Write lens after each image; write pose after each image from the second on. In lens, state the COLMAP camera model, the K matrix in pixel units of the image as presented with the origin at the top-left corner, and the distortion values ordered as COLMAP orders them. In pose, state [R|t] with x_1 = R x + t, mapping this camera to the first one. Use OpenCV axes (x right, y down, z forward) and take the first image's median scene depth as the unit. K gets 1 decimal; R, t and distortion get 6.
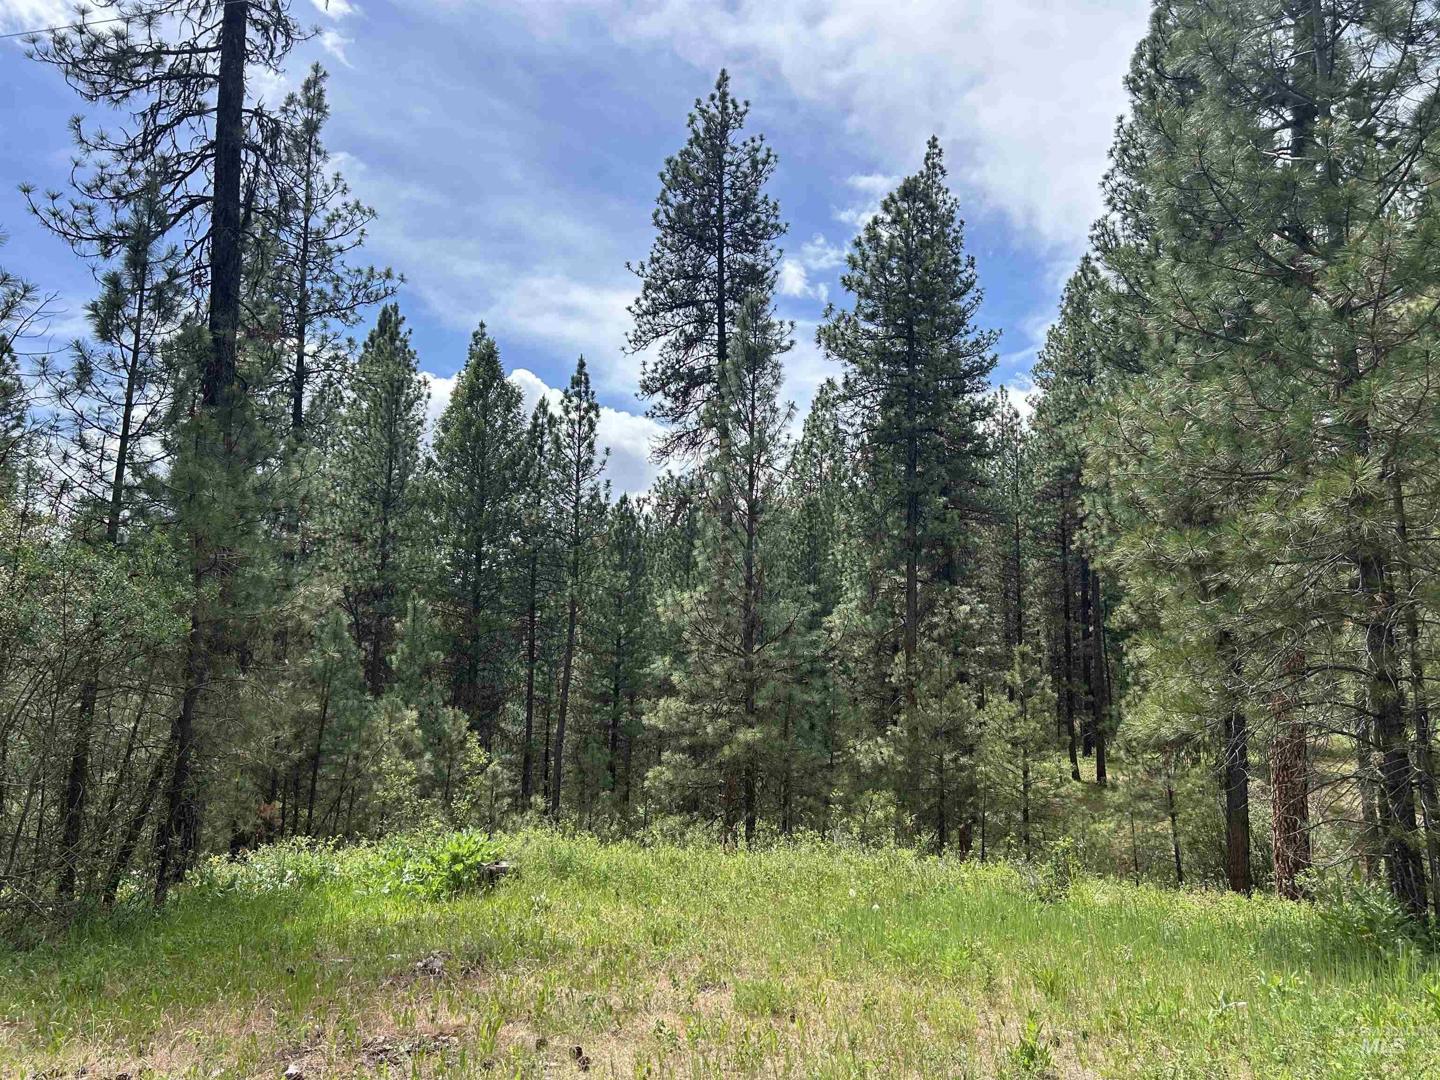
lens RADIAL K [[1070.4, 0, 706.4], [0, 1070.4, 540.2], [0, 0, 1]] dist [0.062703, -0.073690]
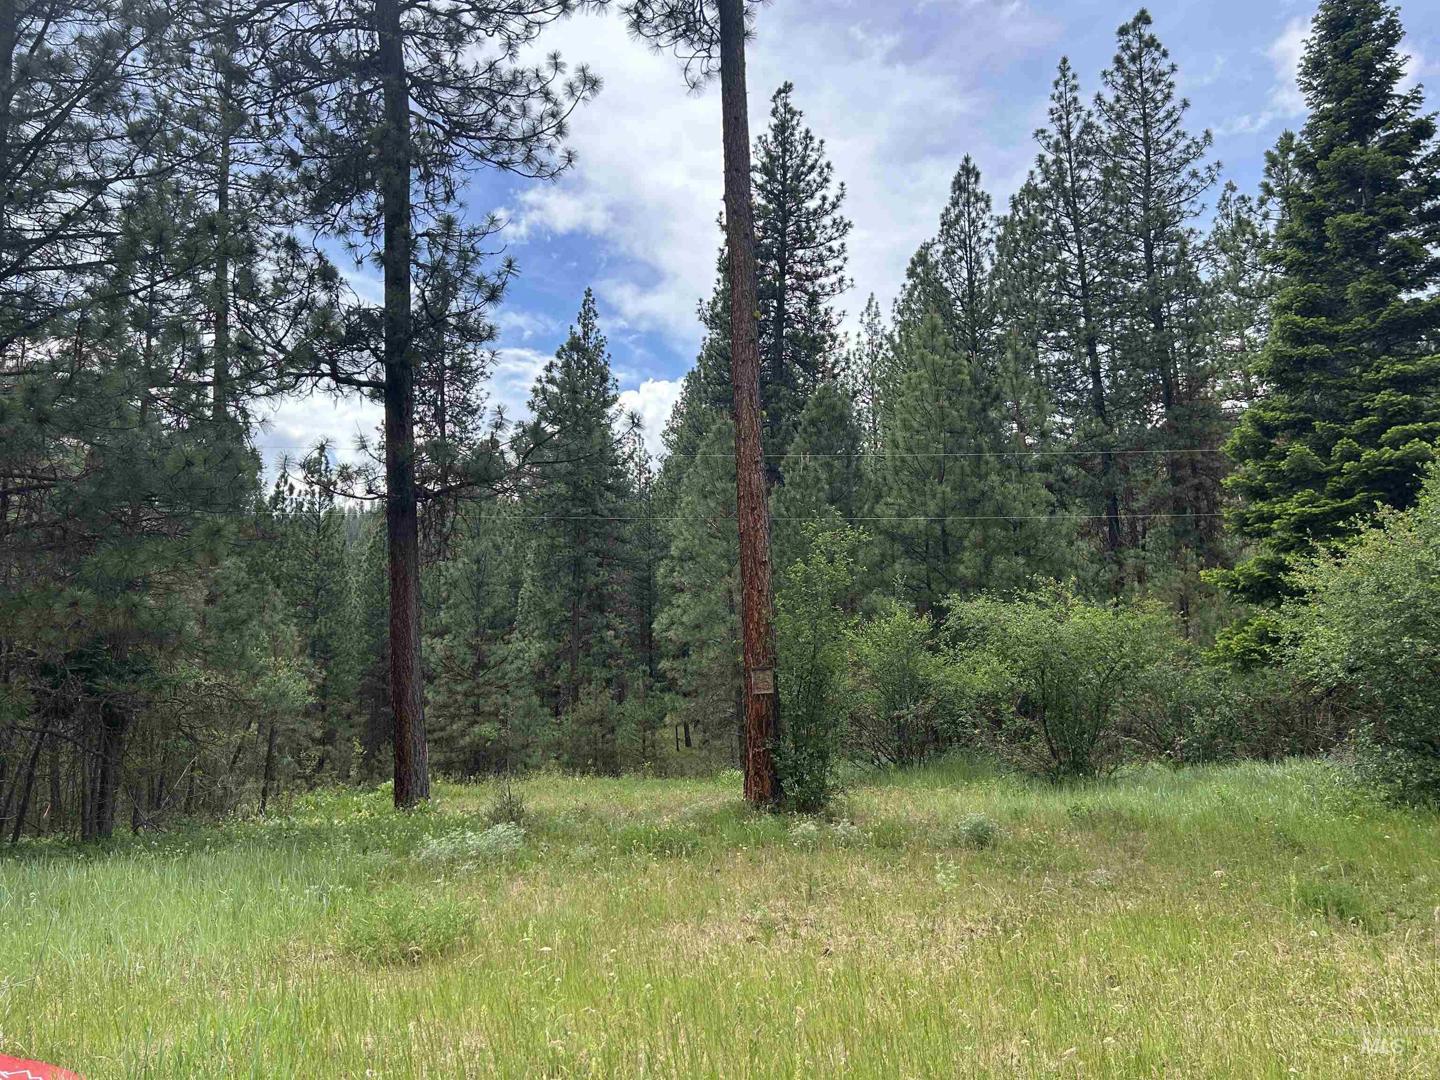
lens RADIAL K [[1070.4, 0, 711.9], [0, 1070.4, 536.5], [0, 0, 1]] dist [0.062703, -0.073690]
pose [[0.945121, 0.004967, 0.326682, -0.112982], [-0.009073, 0.999898, 0.011045, -0.090702], [-0.326594, -0.013403, 0.945070, -0.450060]]
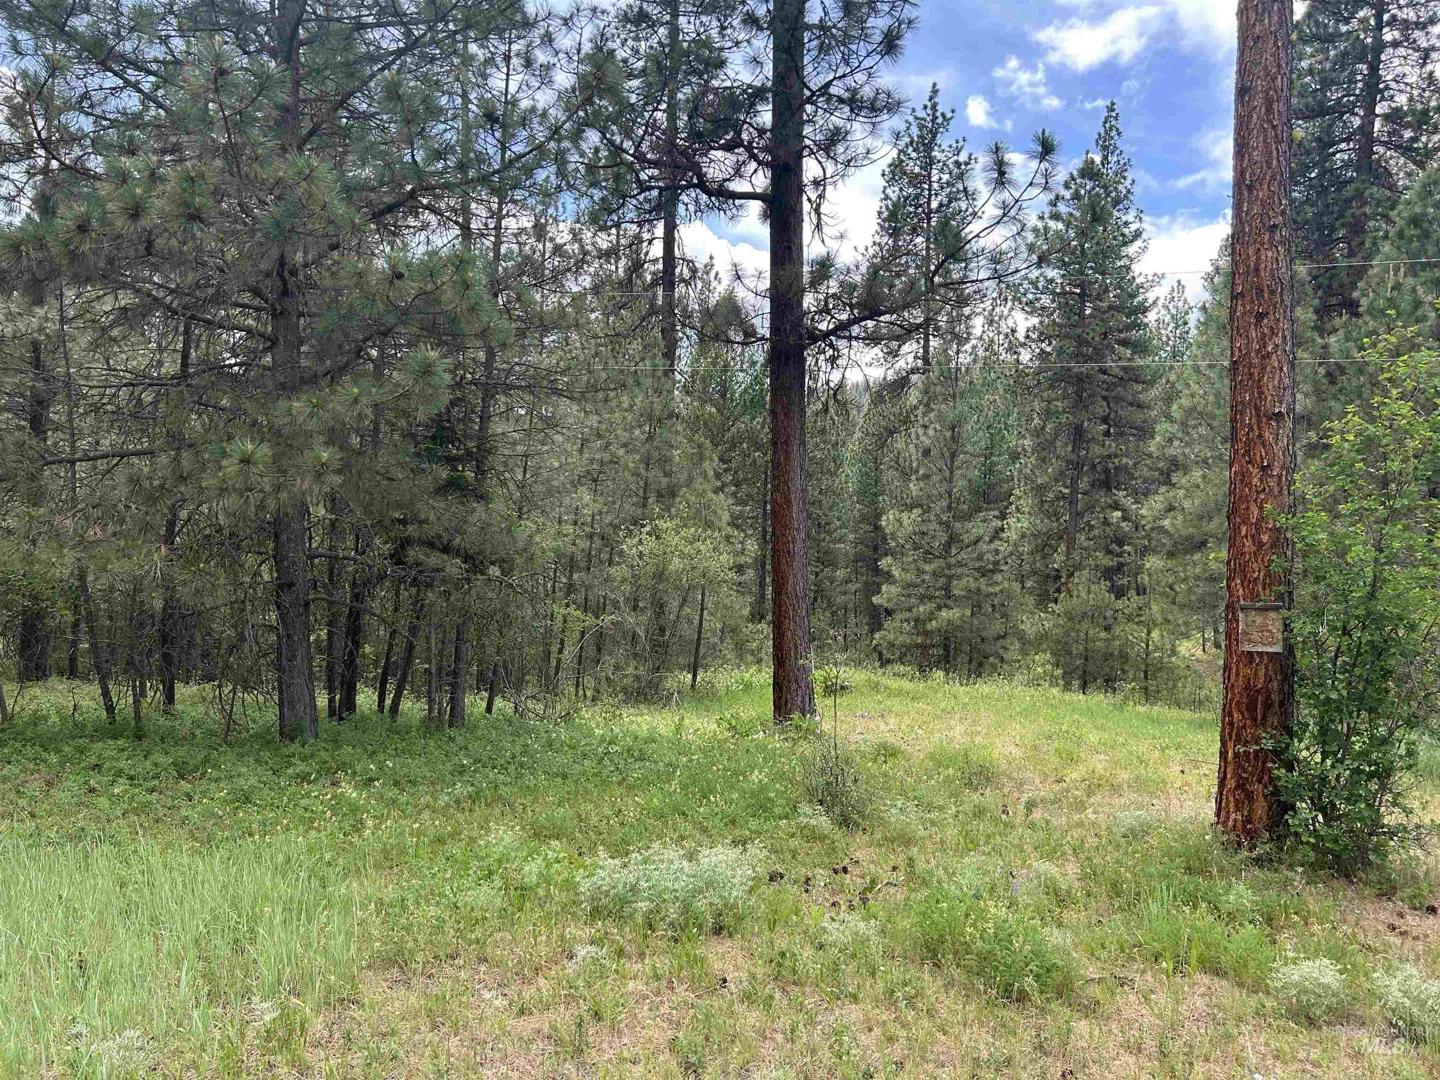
lens RADIAL K [[1070.4, 0, 712.4], [0, 1070.4, 527.5], [0, 0, 1]] dist [0.062703, -0.073690]
pose [[0.989792, 0.018541, -0.141309, -0.052642], [-0.000709, 0.992130, 0.125207, -0.082480], [0.142519, -0.123829, 0.982016, -0.327737]]
